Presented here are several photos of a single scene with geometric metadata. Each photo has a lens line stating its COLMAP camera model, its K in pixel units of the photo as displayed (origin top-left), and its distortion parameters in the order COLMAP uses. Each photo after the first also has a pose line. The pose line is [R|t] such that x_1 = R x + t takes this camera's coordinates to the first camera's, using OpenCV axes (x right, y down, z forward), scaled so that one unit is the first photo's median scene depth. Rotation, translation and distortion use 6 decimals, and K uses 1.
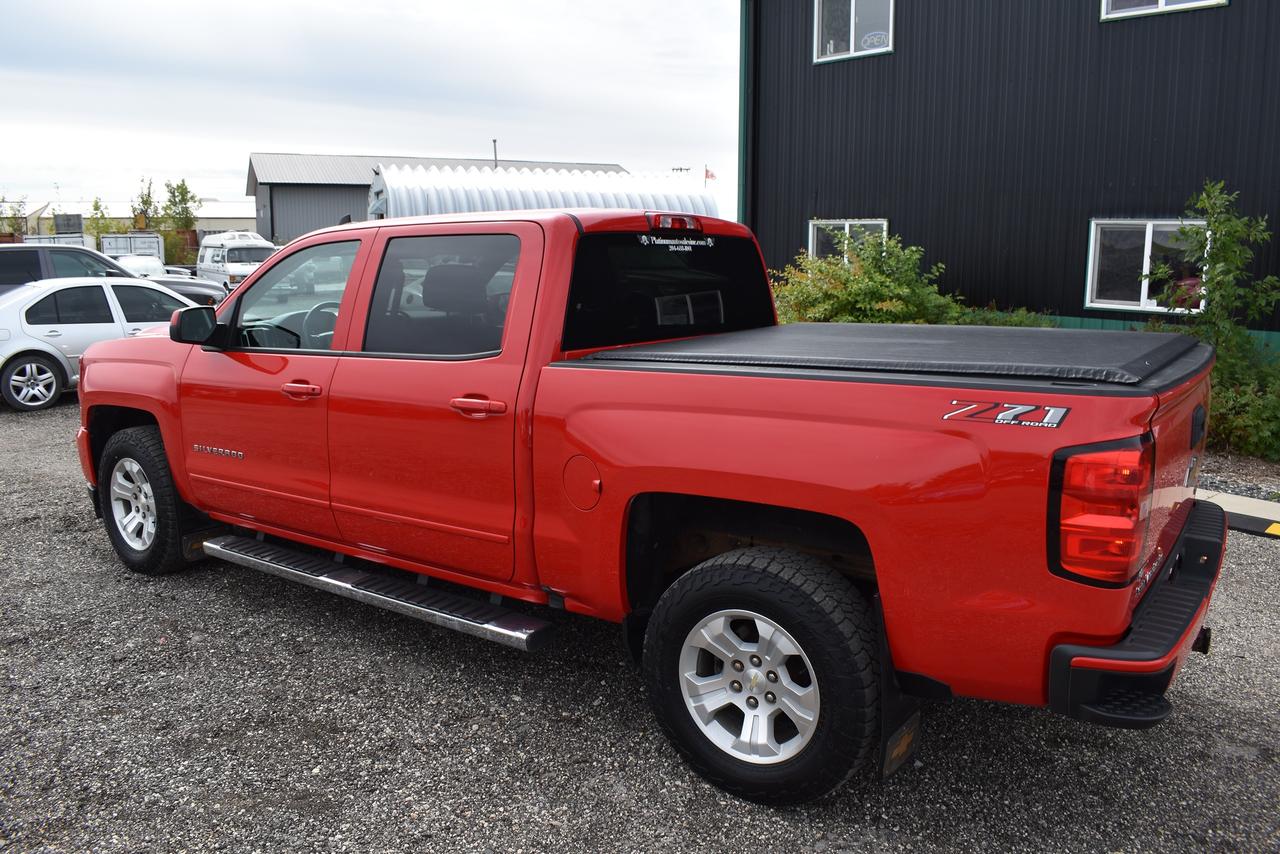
lens RADIAL K [[999.3, 0, 640.0], [0, 999.3, 427.0], [0, 0, 1]] dist [-0.108218, 0.034144]
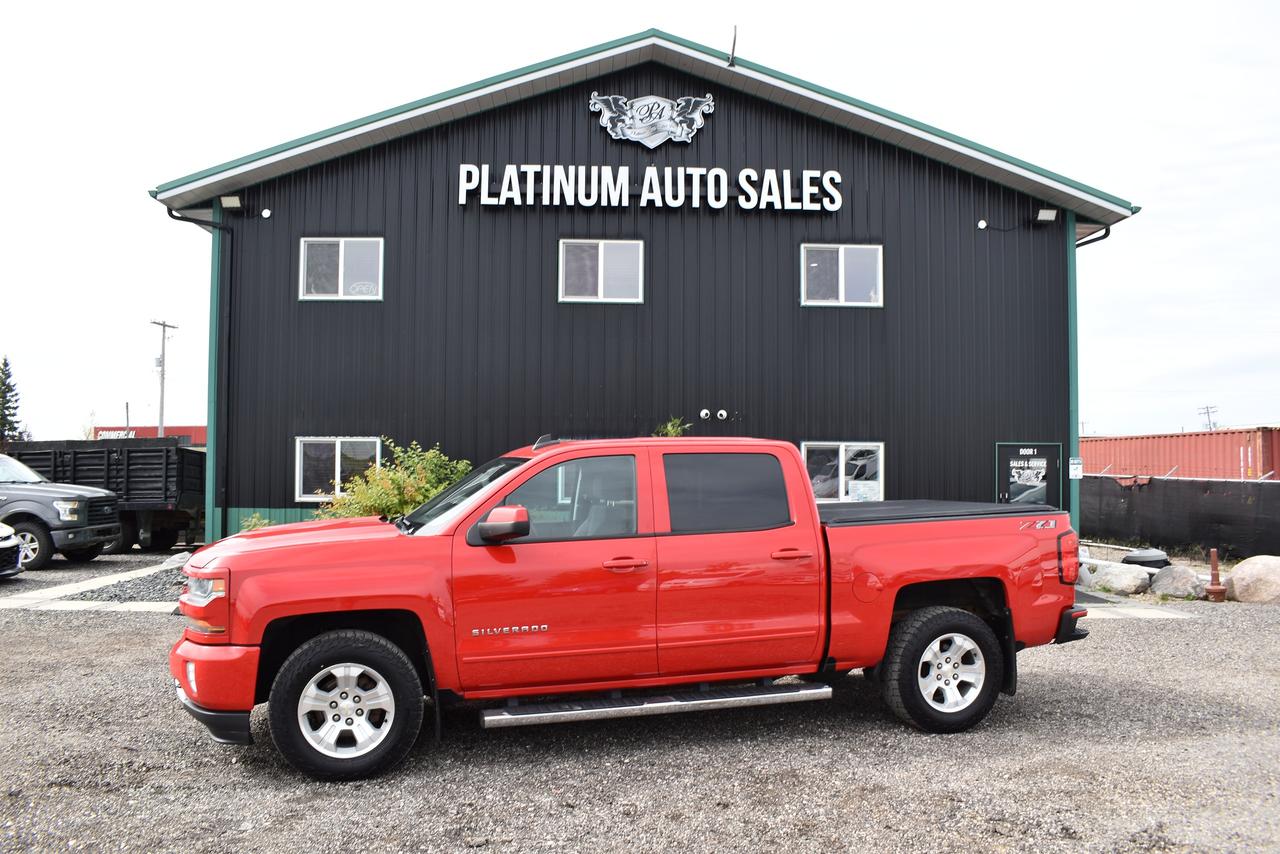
lens RADIAL K [[999.3, 0, 640.0], [0, 999.3, 427.0], [0, 0, 1]] dist [-0.108218, 0.034144]
pose [[0.615824, 0.030144, 0.787307, -1.543783], [0.138581, 0.979545, -0.145901, -0.022366], [-0.775601, 0.198955, 0.599050, 0.150707]]
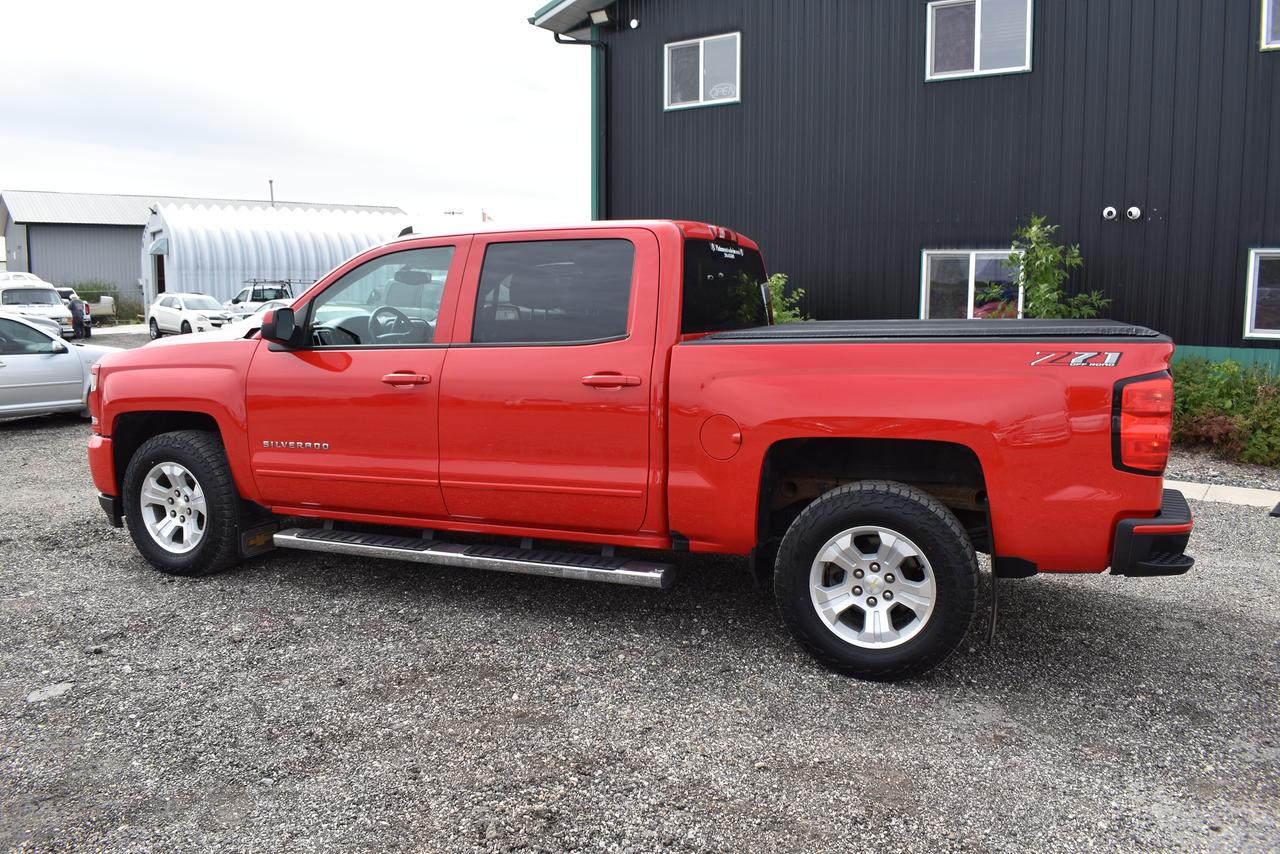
lens RADIAL K [[999.3, 0, 640.0], [0, 999.3, 427.0], [0, 0, 1]] dist [-0.108218, 0.034144]
pose [[0.971945, -0.032335, 0.232976, -0.384184], [0.042560, 0.998333, -0.038992, 0.075710], [-0.231327, 0.047813, 0.971700, -0.145767]]
